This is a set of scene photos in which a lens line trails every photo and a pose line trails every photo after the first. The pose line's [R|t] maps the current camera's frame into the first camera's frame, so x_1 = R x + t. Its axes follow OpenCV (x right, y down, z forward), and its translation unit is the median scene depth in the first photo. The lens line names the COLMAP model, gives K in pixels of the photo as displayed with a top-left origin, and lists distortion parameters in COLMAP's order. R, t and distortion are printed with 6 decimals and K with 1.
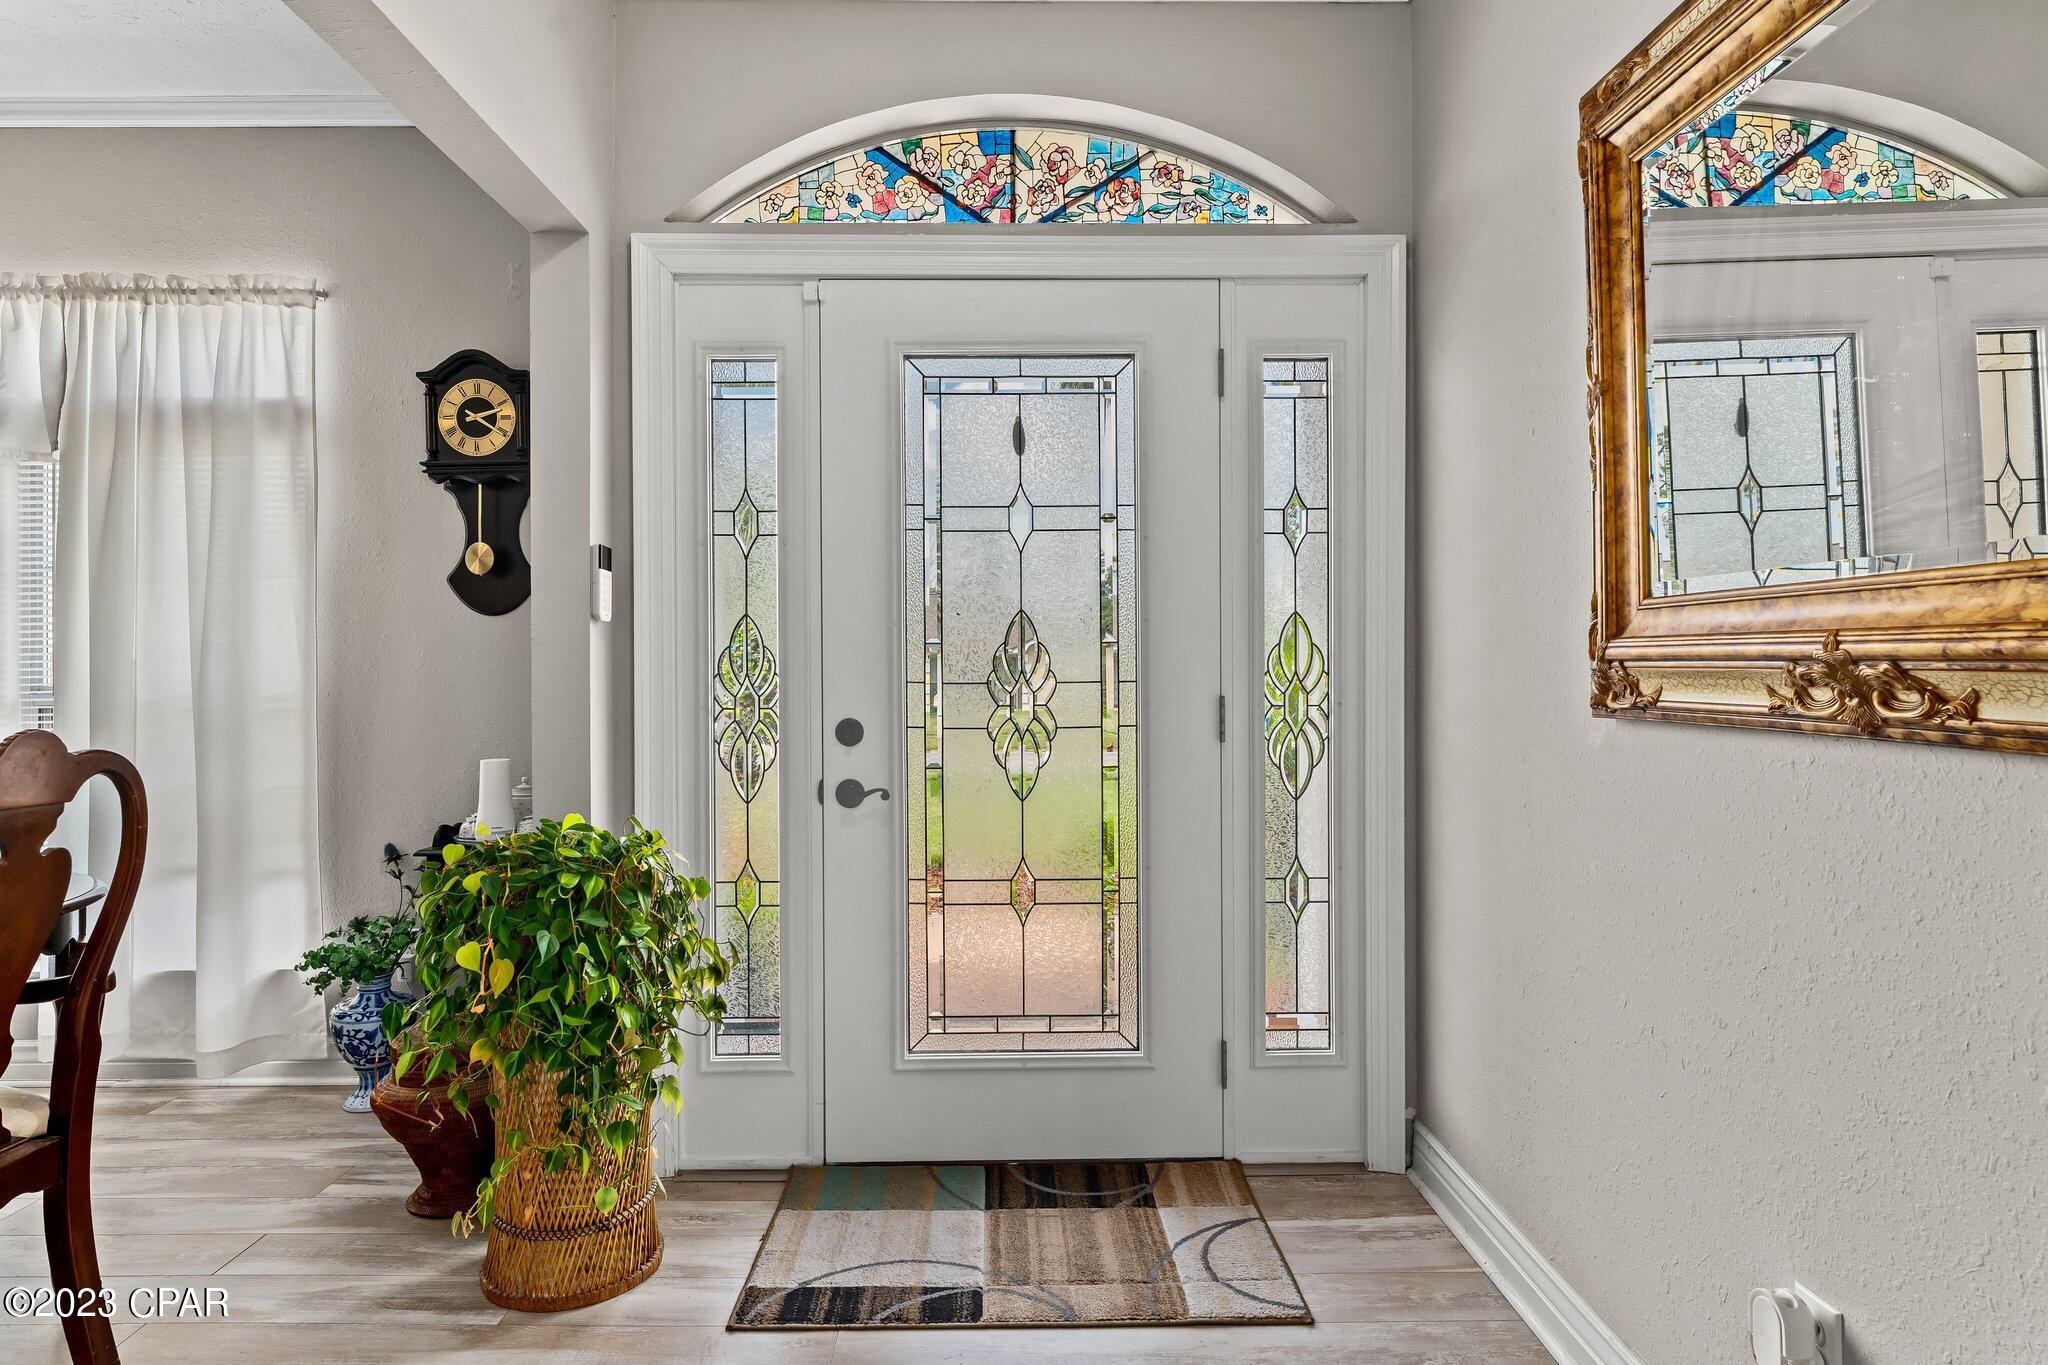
lens RADIAL K [[1110.1, 0, 1019.5], [0, 1110.1, 674.0], [0, 0, 1]] dist [-0.002091, -0.001055]
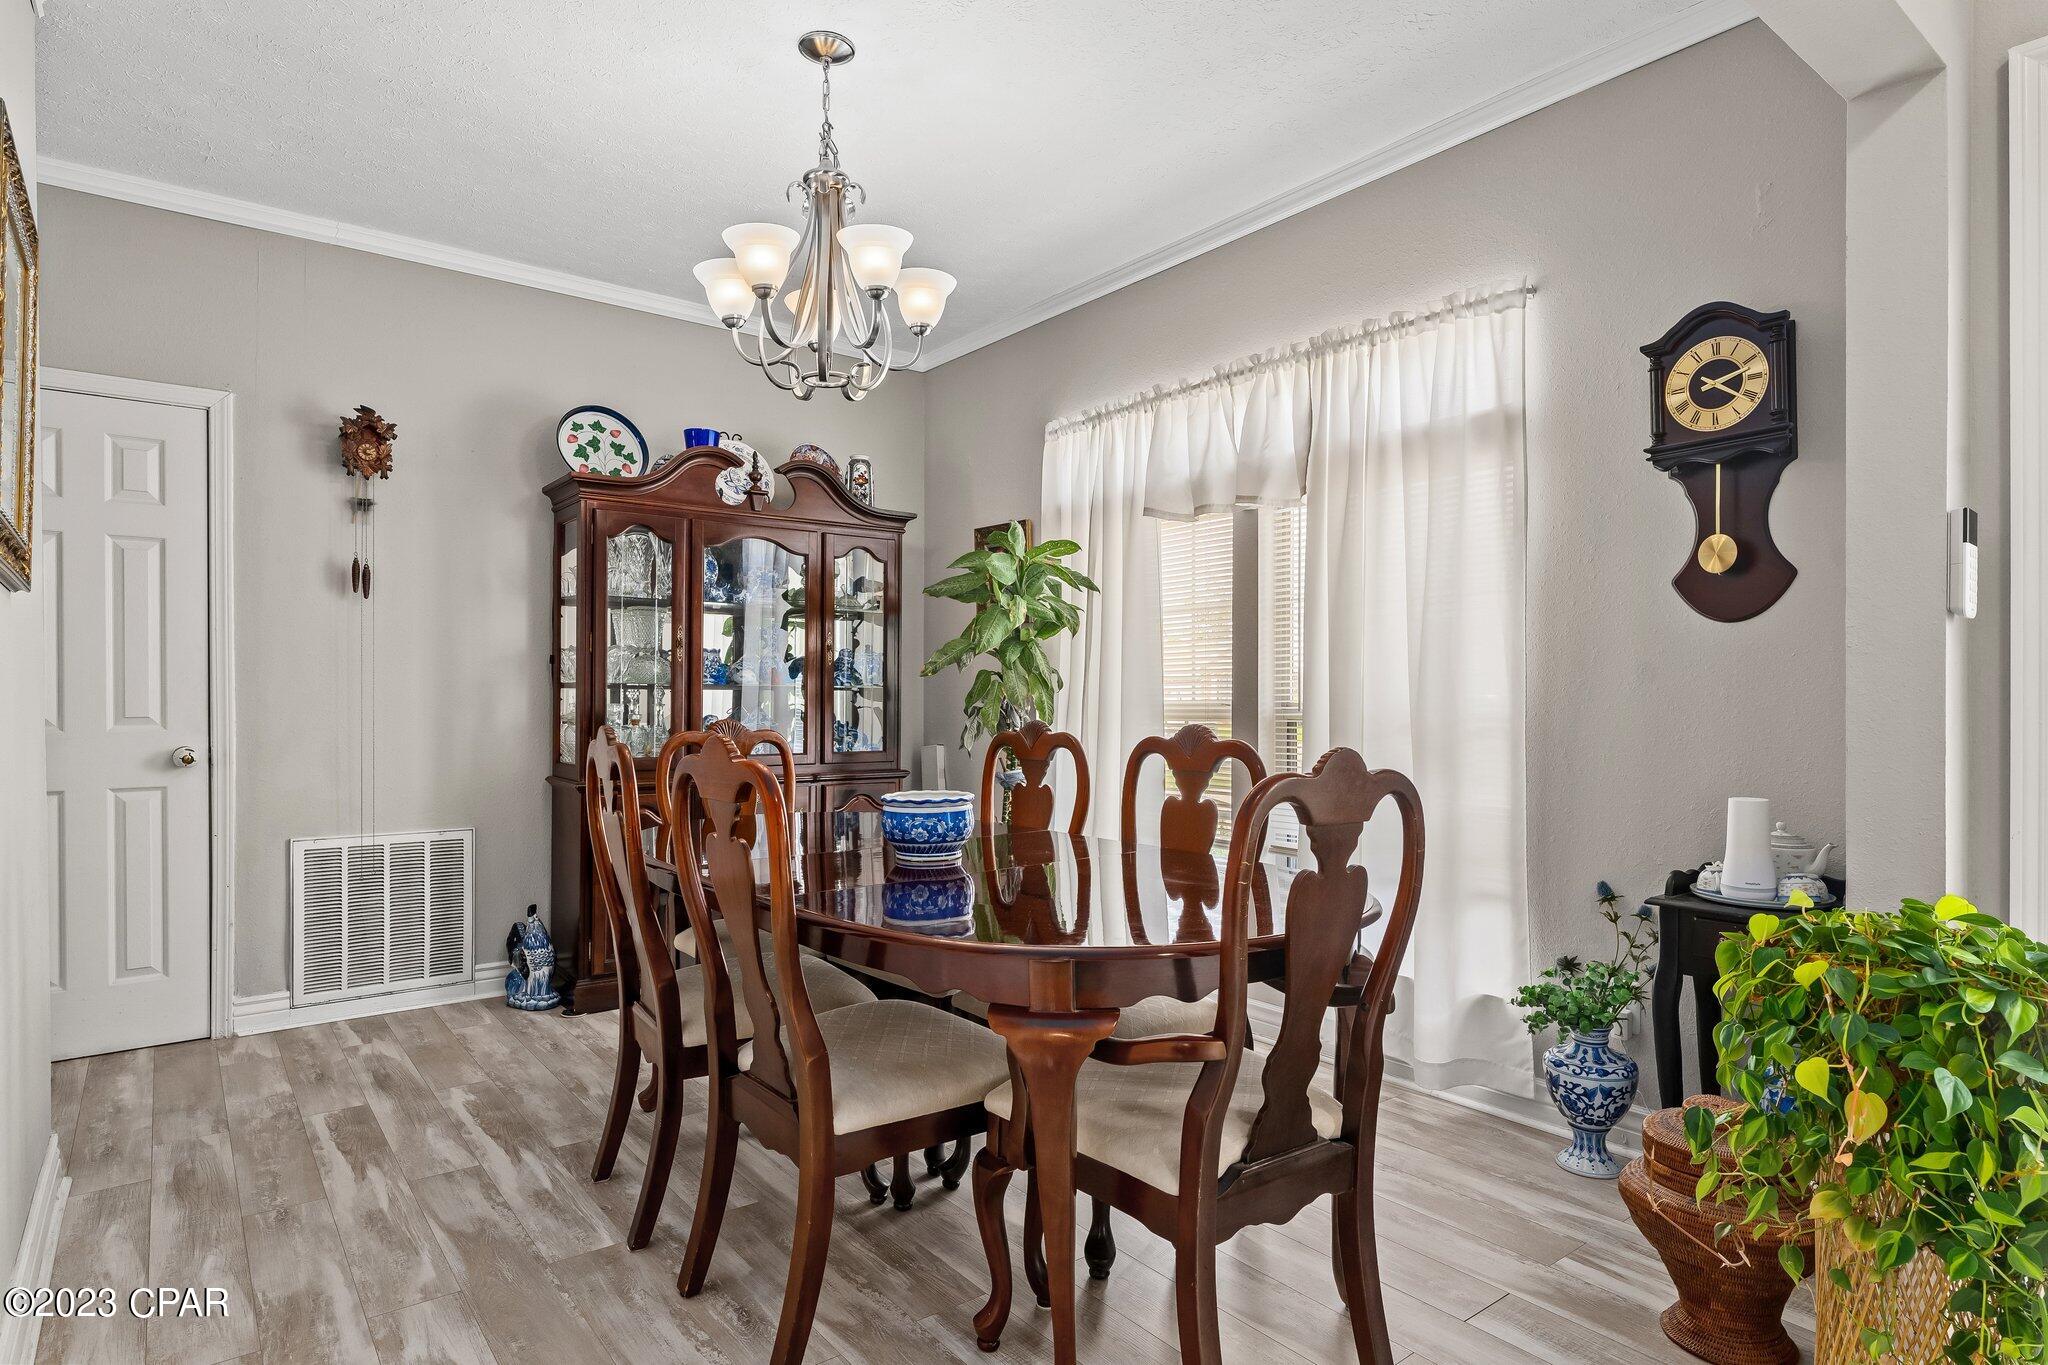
lens RADIAL K [[1110.1, 0, 1004.7], [0, 1110.1, 698.0], [0, 0, 1]] dist [-0.002091, -0.001055]
pose [[0.593316, 0.005201, -0.804953, -0.136355], [-0.000948, 0.999983, 0.005762, -0.000476], [0.804969, -0.002656, 0.593311, 0.079032]]
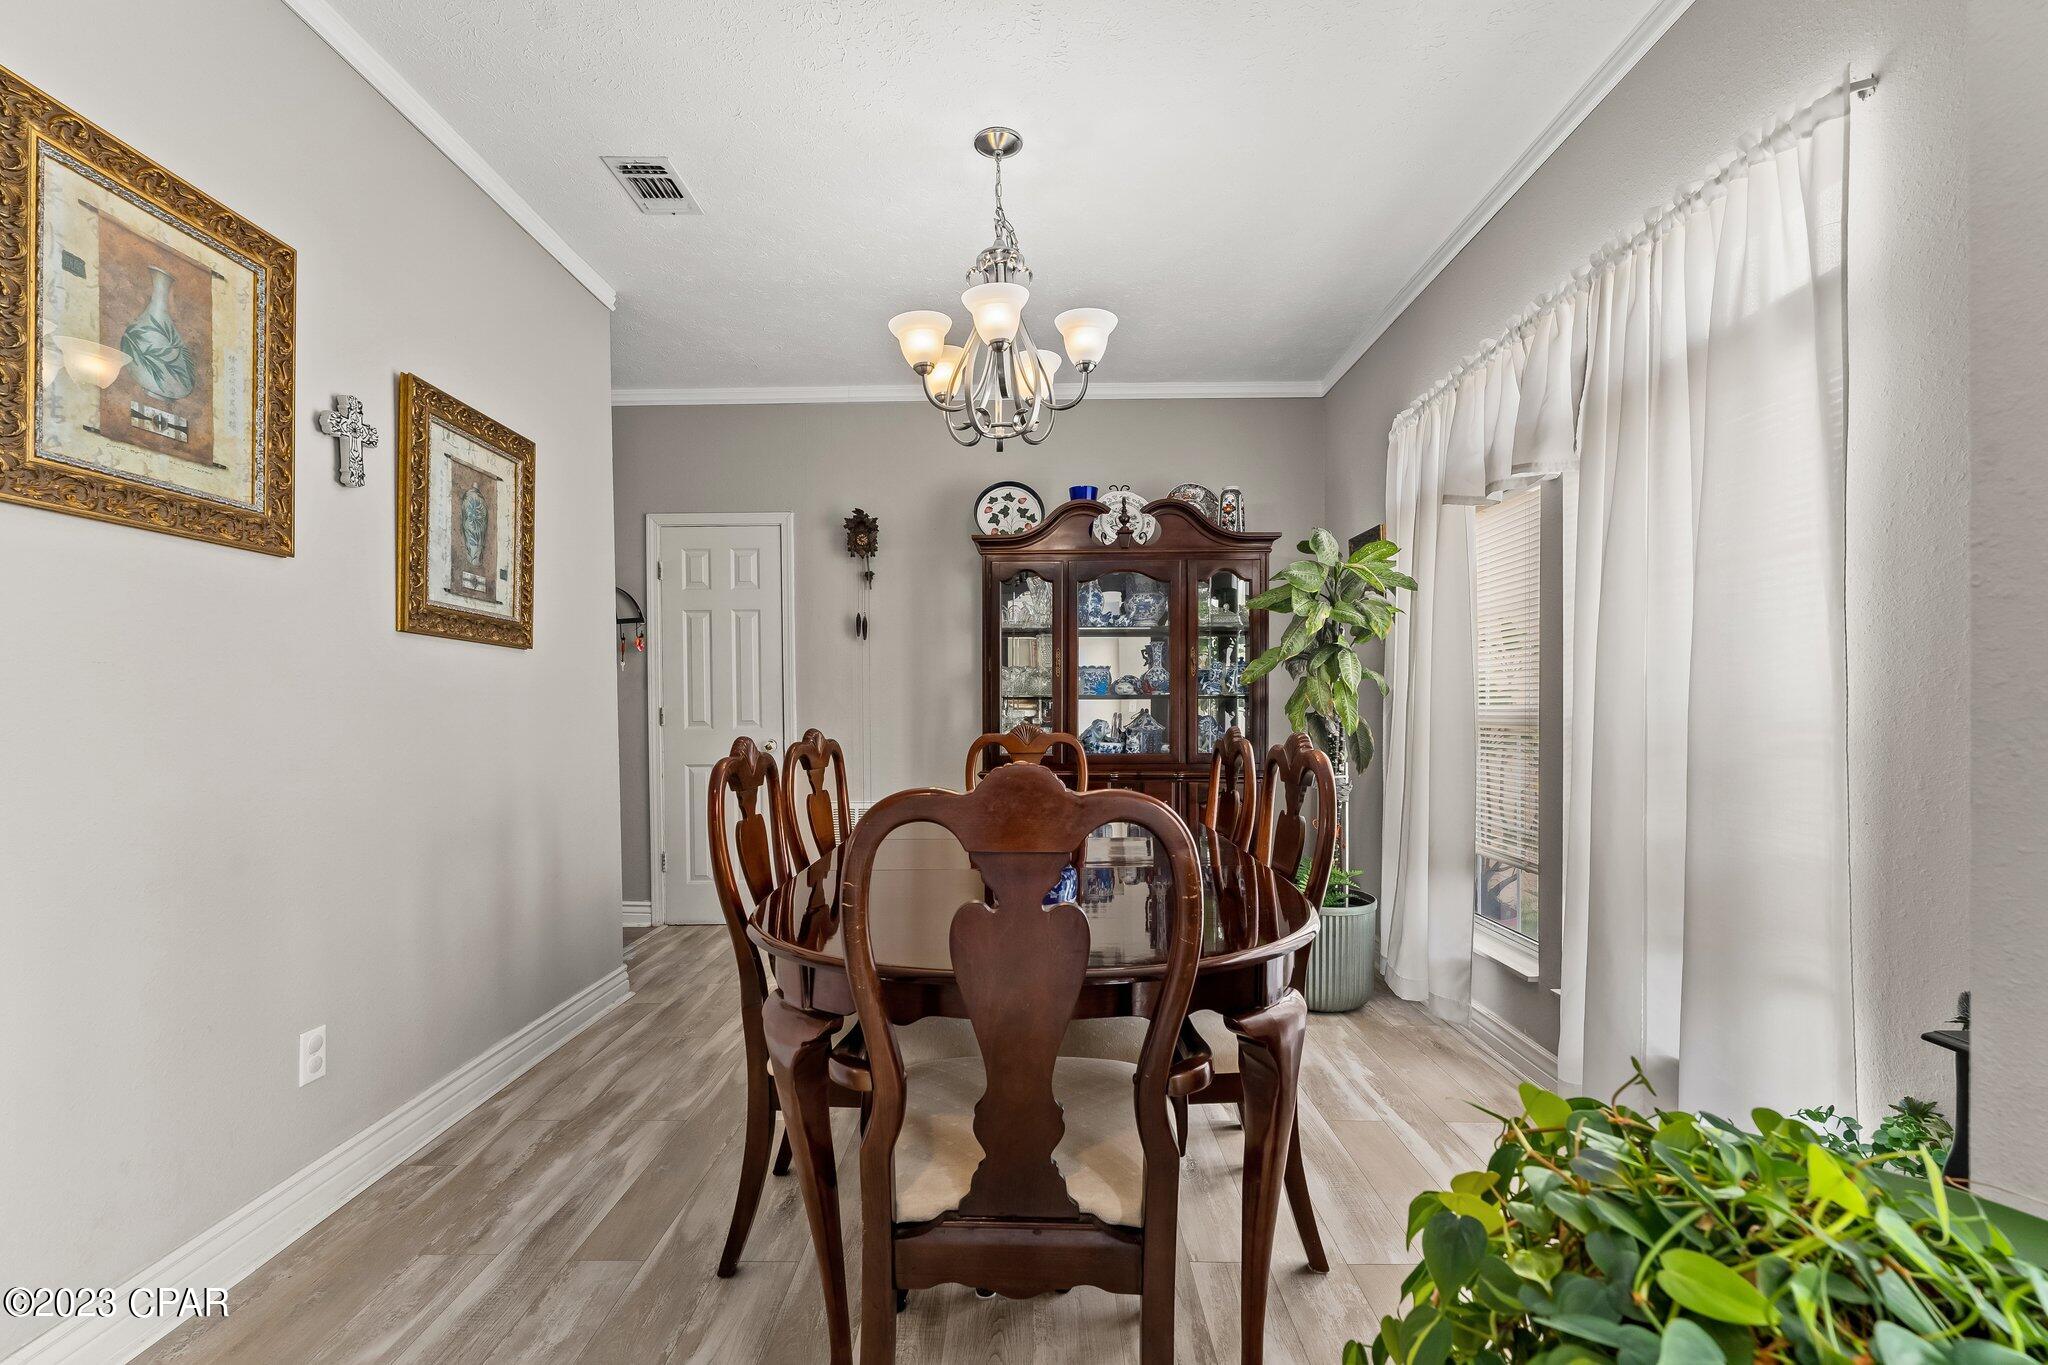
lens RADIAL K [[892.2, 0, 997.5], [0, 892.2, 716.6], [0, 0, 1]] dist [-0.008865, 0.001149]
pose [[-0.040776, 0.014784, -0.999059, -0.110054], [0.010001, 0.999846, 0.014388, 0.002074], [0.999118, -0.009405, -0.040918, 0.541670]]
